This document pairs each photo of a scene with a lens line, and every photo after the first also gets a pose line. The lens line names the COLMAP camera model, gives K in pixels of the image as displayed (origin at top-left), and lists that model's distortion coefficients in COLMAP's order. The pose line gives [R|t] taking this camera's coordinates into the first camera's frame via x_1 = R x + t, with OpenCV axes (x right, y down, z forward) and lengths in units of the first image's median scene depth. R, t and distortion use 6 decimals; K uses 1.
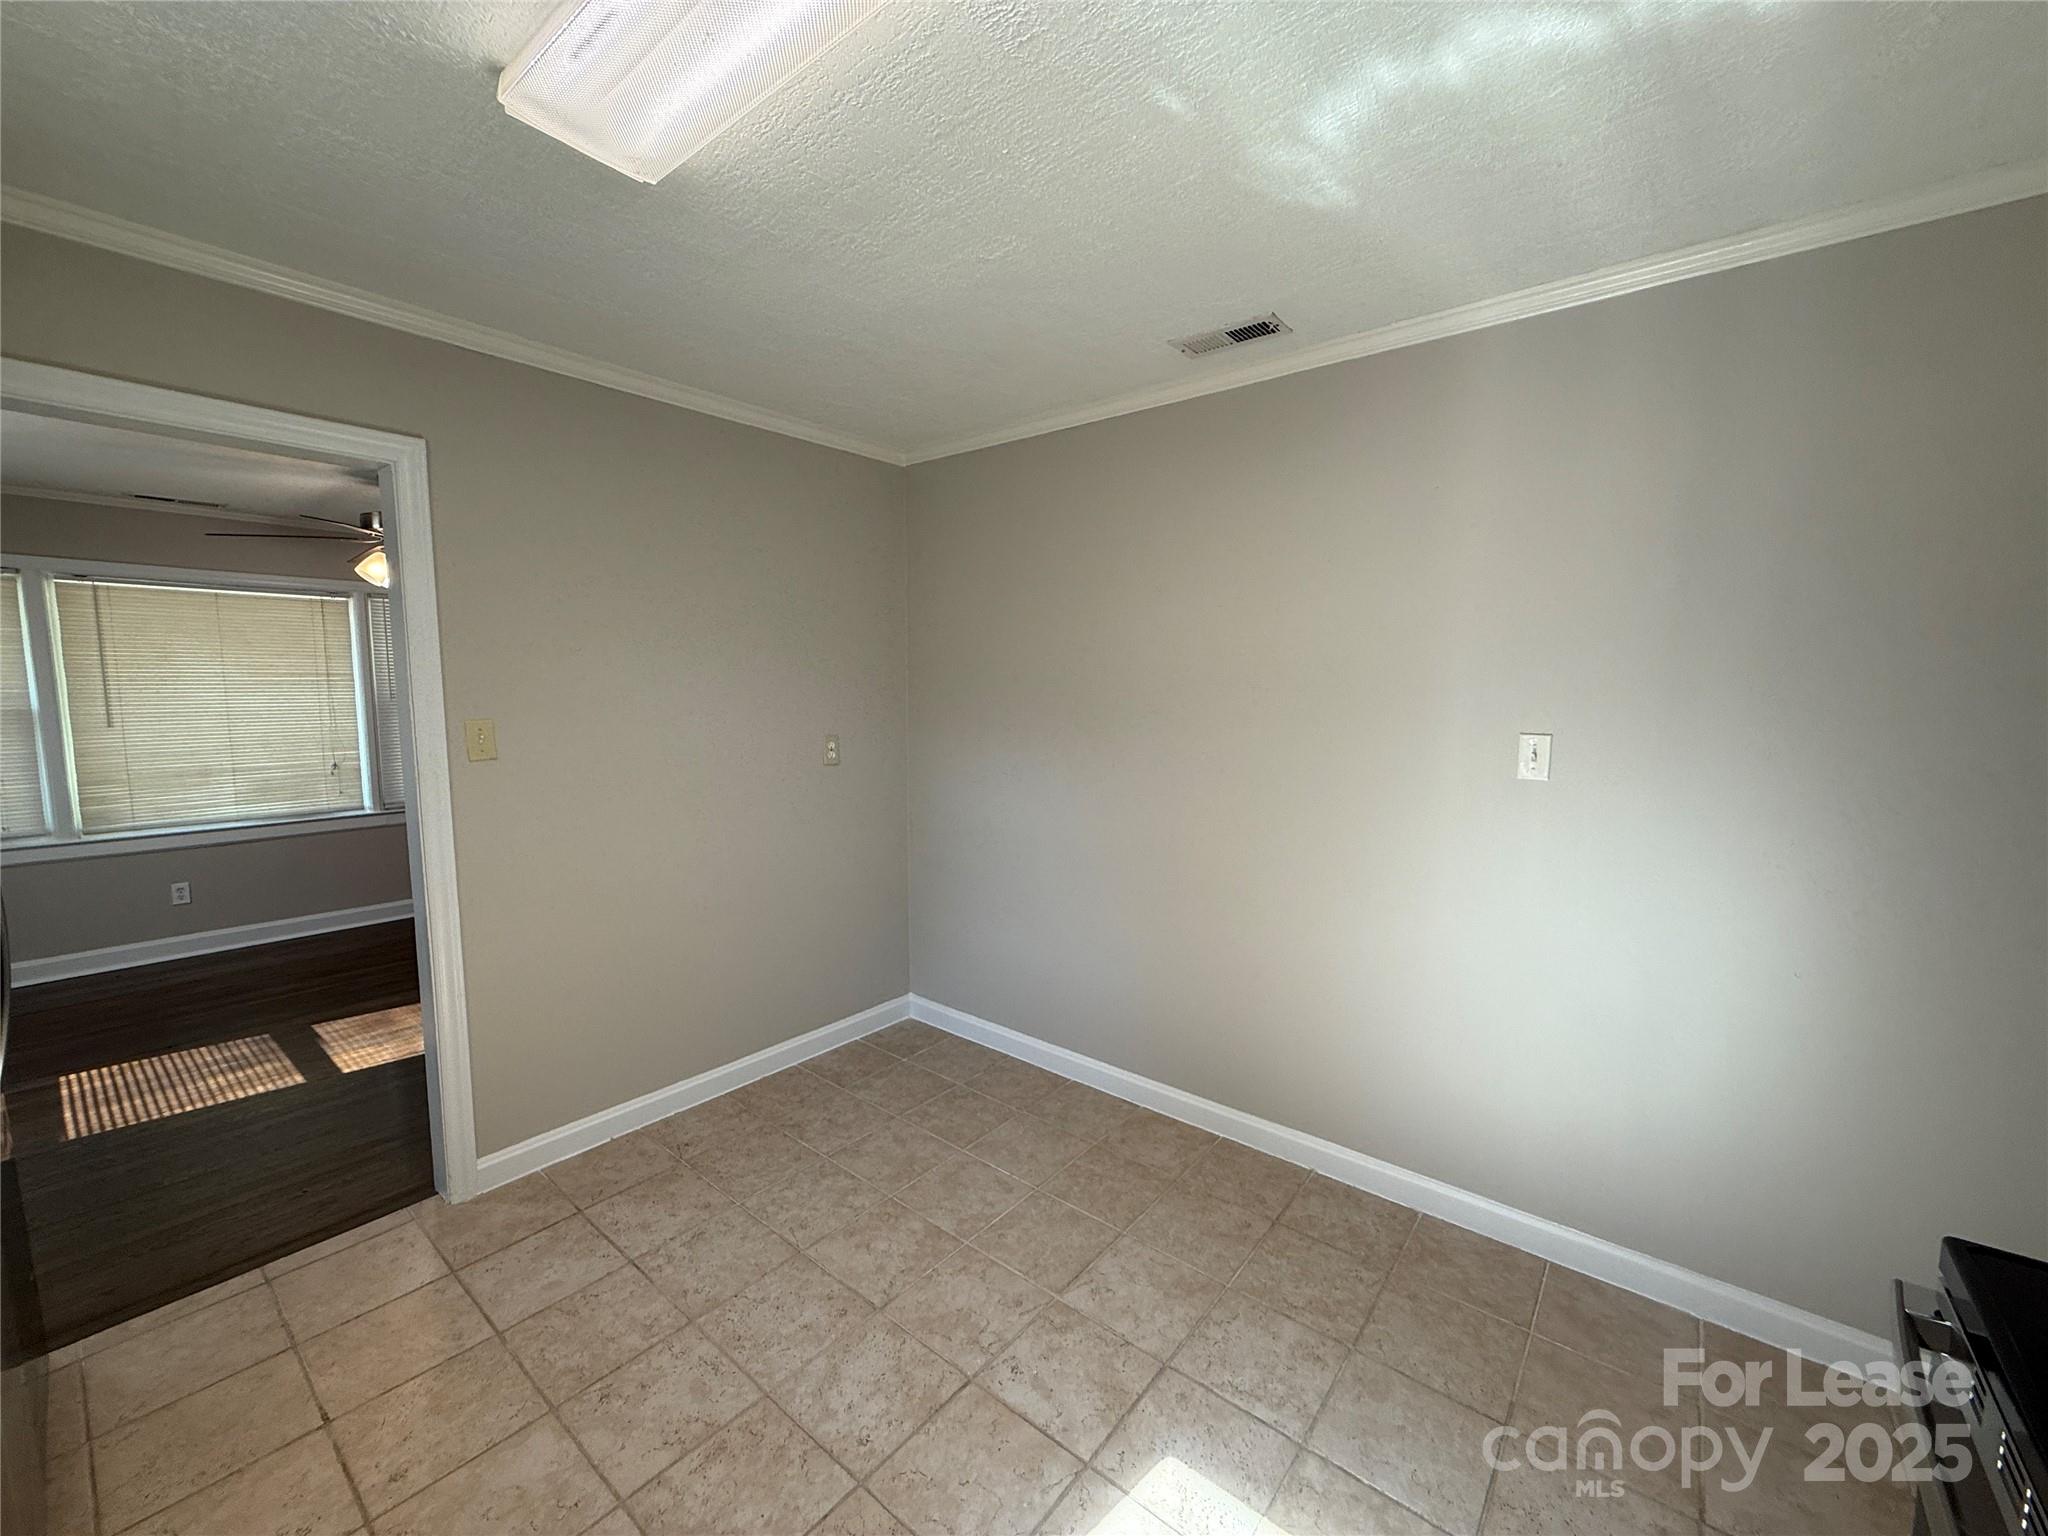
lens RADIAL K [[819.1, 0, 1024.3], [0, 819.1, 769.1], [0, 0, 1]] dist [-0.000609, -0.000370]
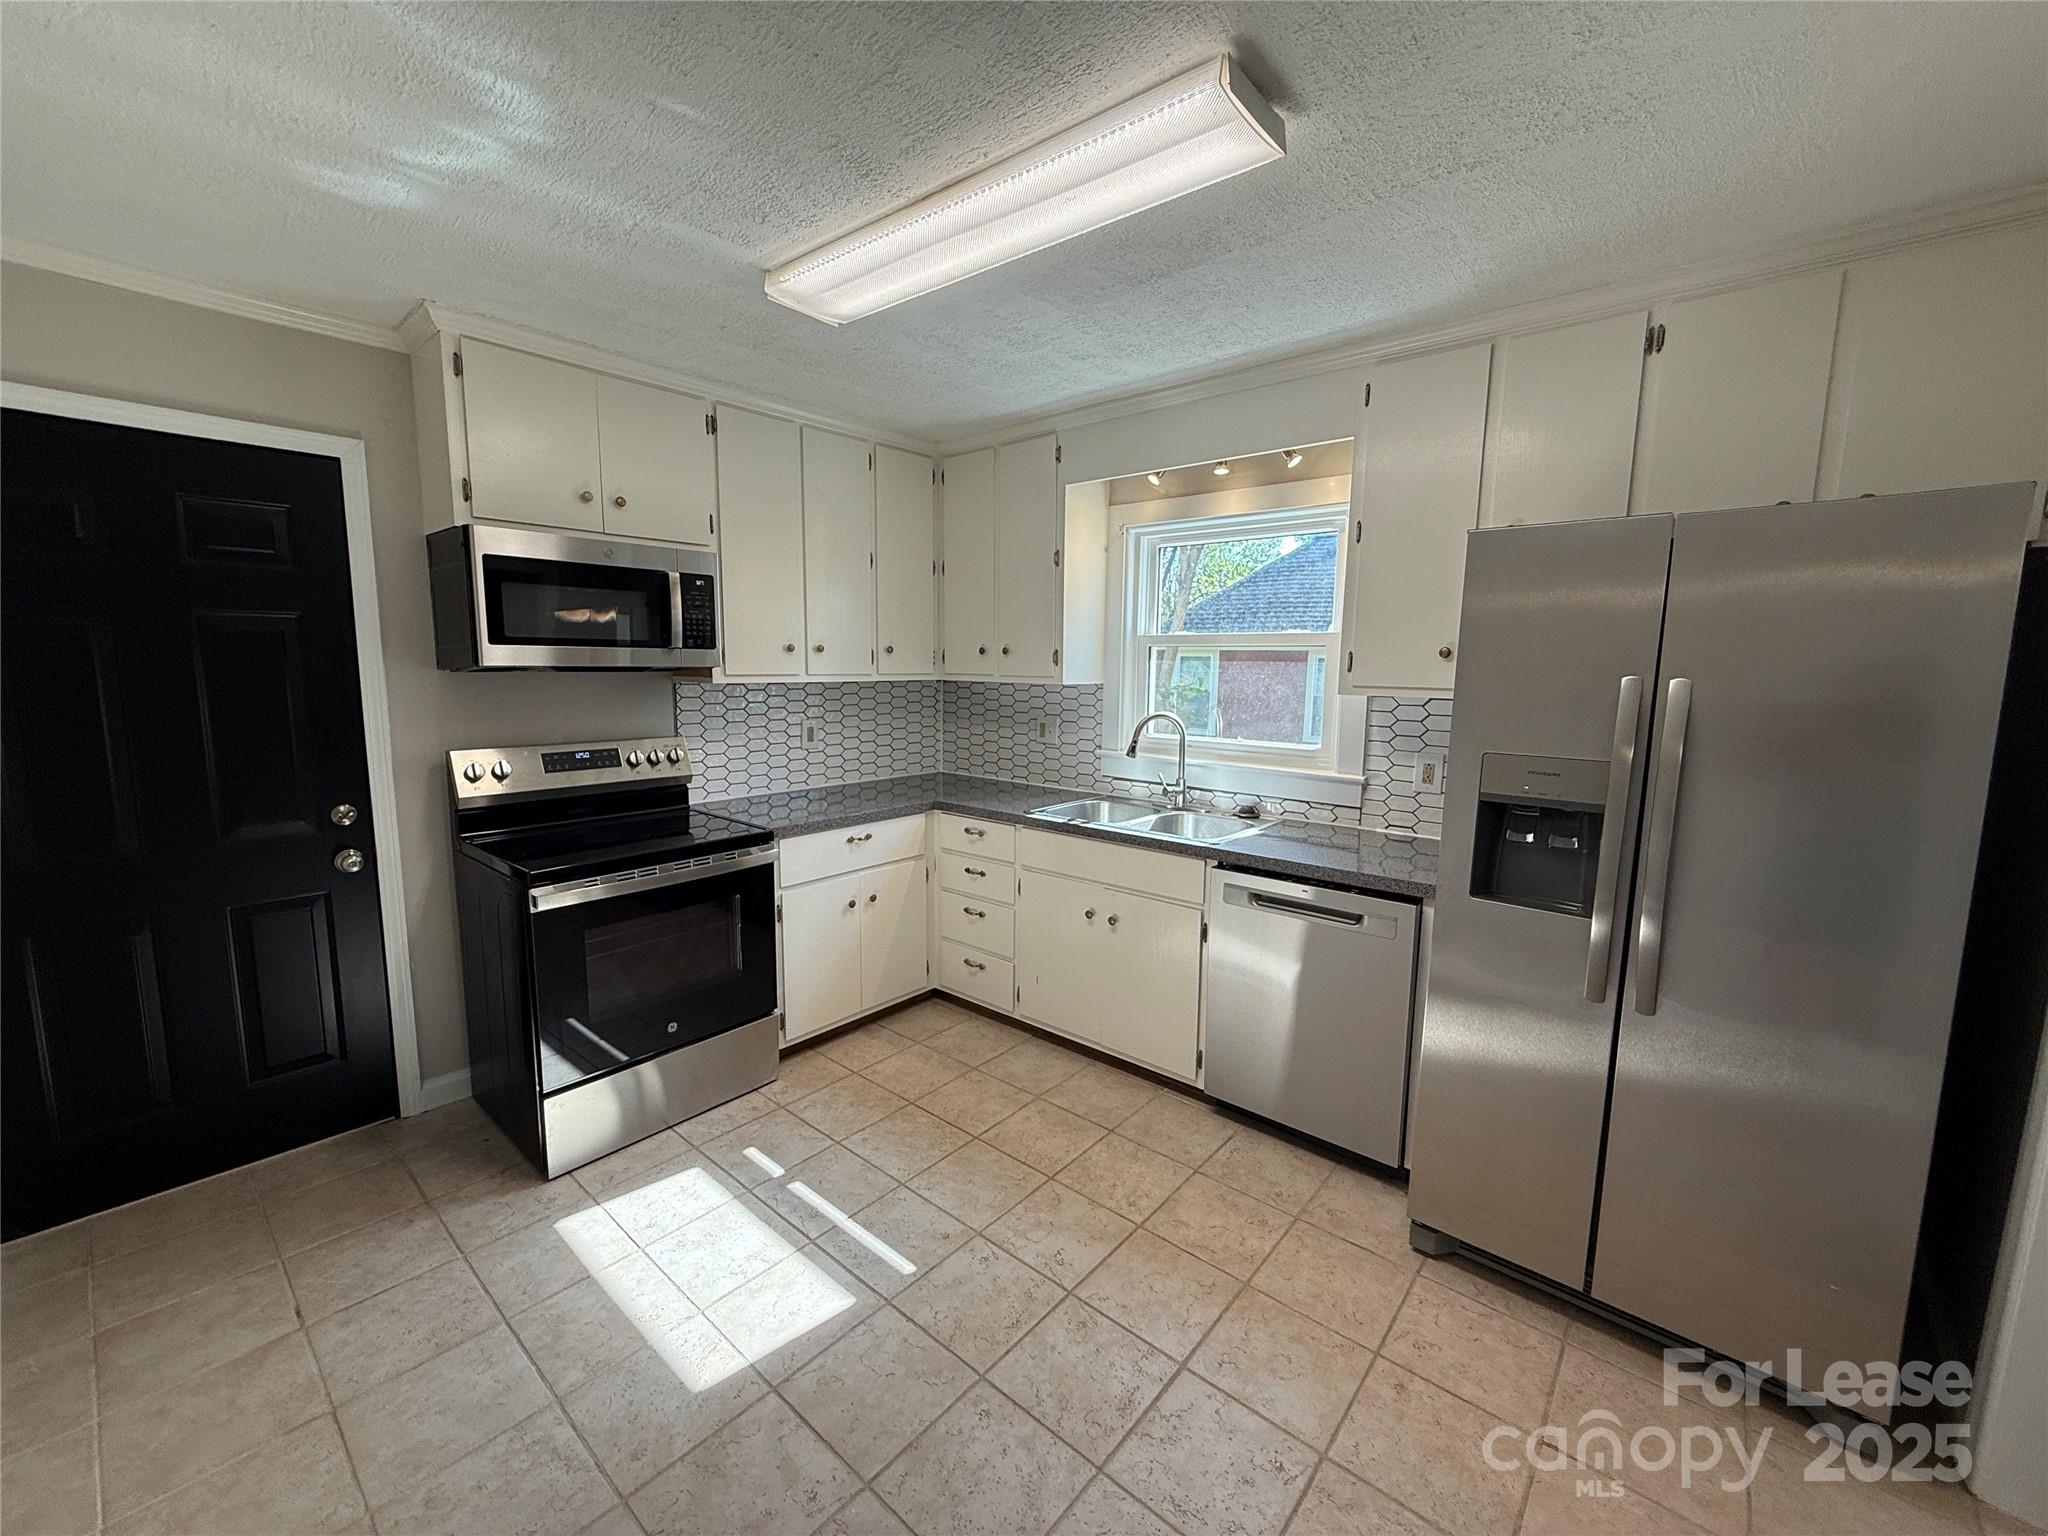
lens RADIAL K [[817.5, 0, 1023.8], [0, 817.5, 768.7], [0, 0, 1]] dist [-0.000518, -0.000157]
pose [[-0.999481, -0.020618, 0.024759, -0.209491], [-0.014454, 0.973705, 0.227352, -0.152779], [-0.028796, 0.226876, -0.973498, 1.489987]]
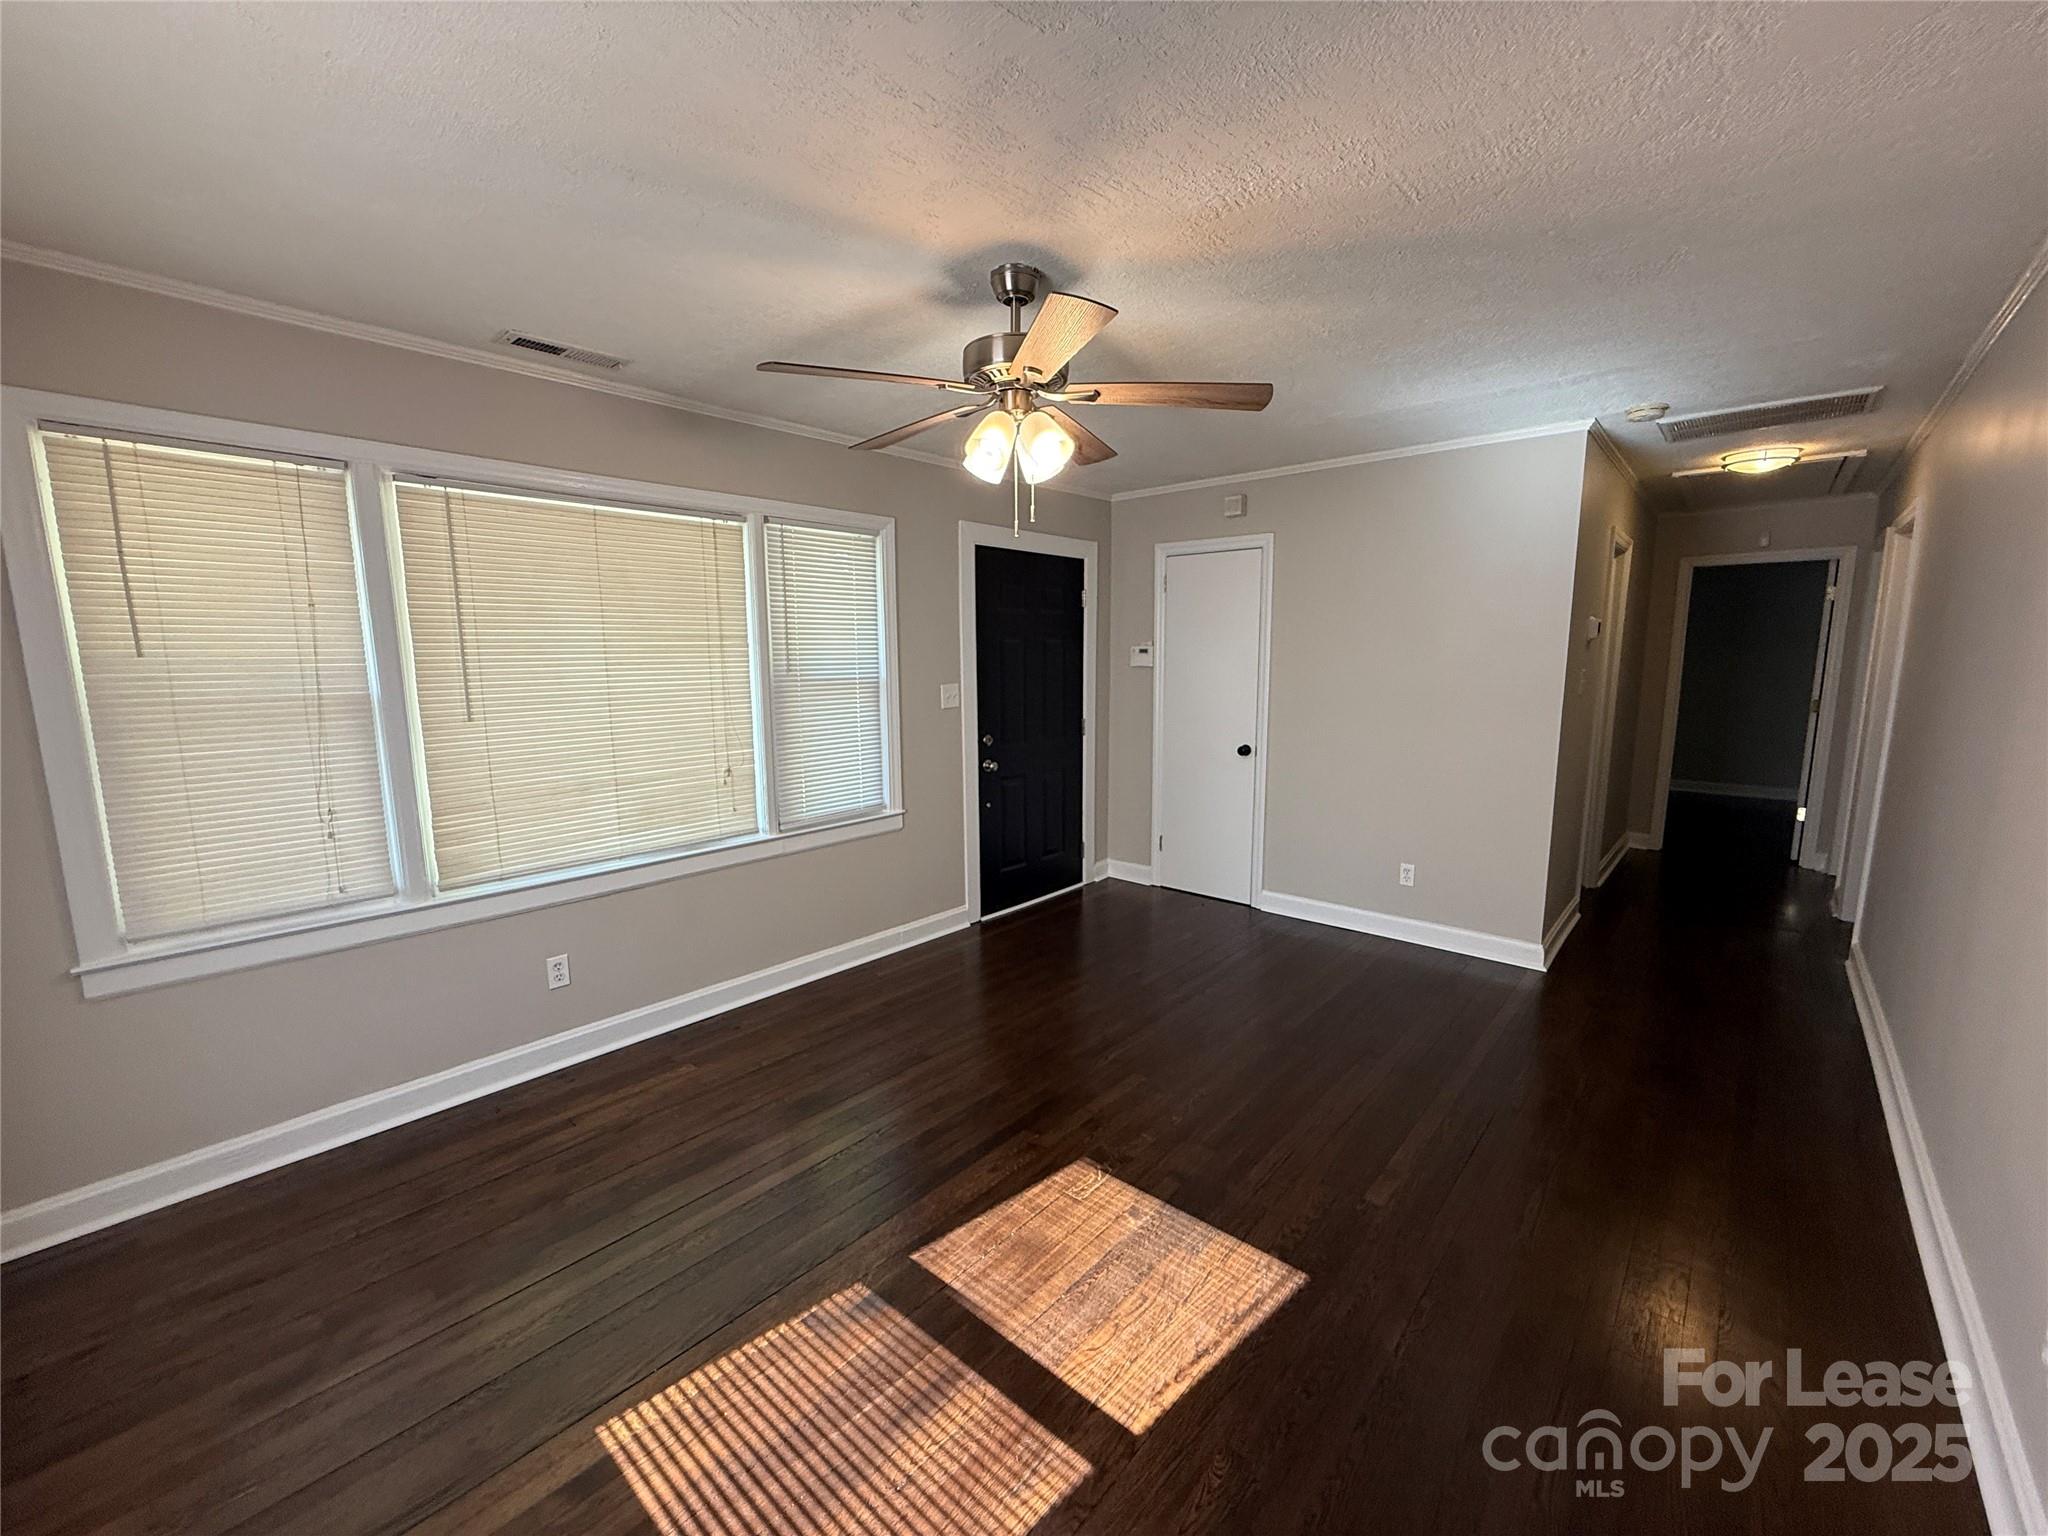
lens RADIAL K [[819.1, 0, 1024.3], [0, 819.1, 769.1], [0, 0, 1]] dist [-0.000609, -0.000370]
pose [[0.999114, 0.000038, -0.042079, -1.440633], [0.001741, 0.999106, 0.042229, -0.087299], [0.042043, -0.042265, 0.998221, 0.835239]]
